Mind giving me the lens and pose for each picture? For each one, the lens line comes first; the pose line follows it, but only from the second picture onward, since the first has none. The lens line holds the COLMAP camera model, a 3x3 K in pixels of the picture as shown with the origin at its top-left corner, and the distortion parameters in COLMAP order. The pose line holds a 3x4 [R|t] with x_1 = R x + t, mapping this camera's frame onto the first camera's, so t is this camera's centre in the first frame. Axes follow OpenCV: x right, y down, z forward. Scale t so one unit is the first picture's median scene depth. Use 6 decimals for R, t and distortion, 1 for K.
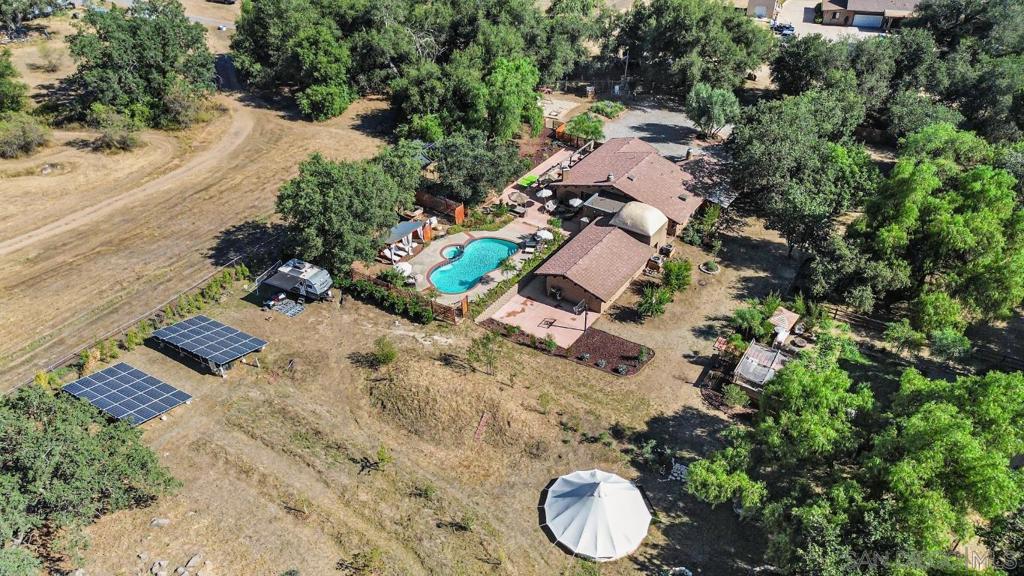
lens RADIAL K [[727.9, 0, 513.7], [0, 727.9, 287.3], [0, 0, 1]] dist [0.043776, -0.021854]
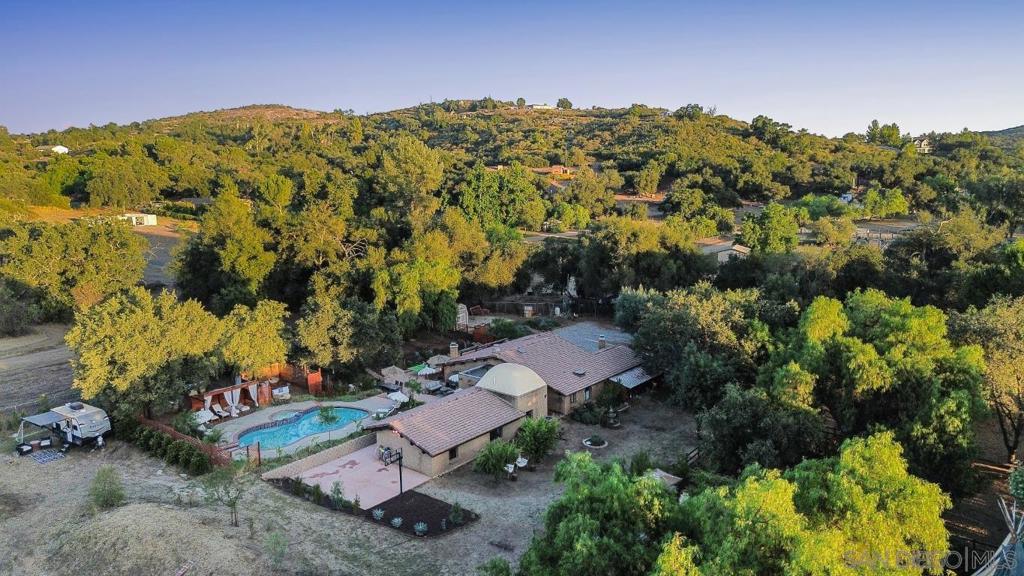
lens RADIAL K [[727.9, 0, 513.8], [0, 727.9, 287.2], [0, 0, 1]] dist [0.043776, -0.021854]
pose [[0.996899, 0.024245, -0.074858, 0.265225], [-0.054198, 0.901263, -0.429869, 0.185999], [0.057044, 0.432593, 0.899783, 0.234194]]
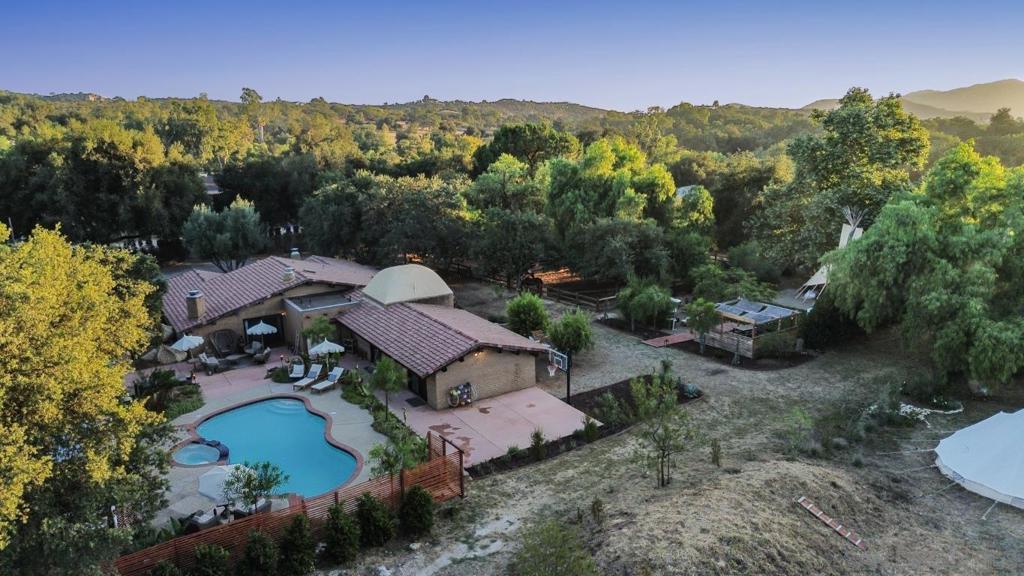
lens RADIAL K [[727.9, 0, 511.7], [0, 727.9, 288.3], [0, 0, 1]] dist [0.043776, -0.021854]
pose [[0.384647, -0.206315, 0.899711, -0.421735], [0.528988, 0.848037, -0.031689, -0.022259], [-0.756451, 0.488126, 0.435334, 0.722680]]
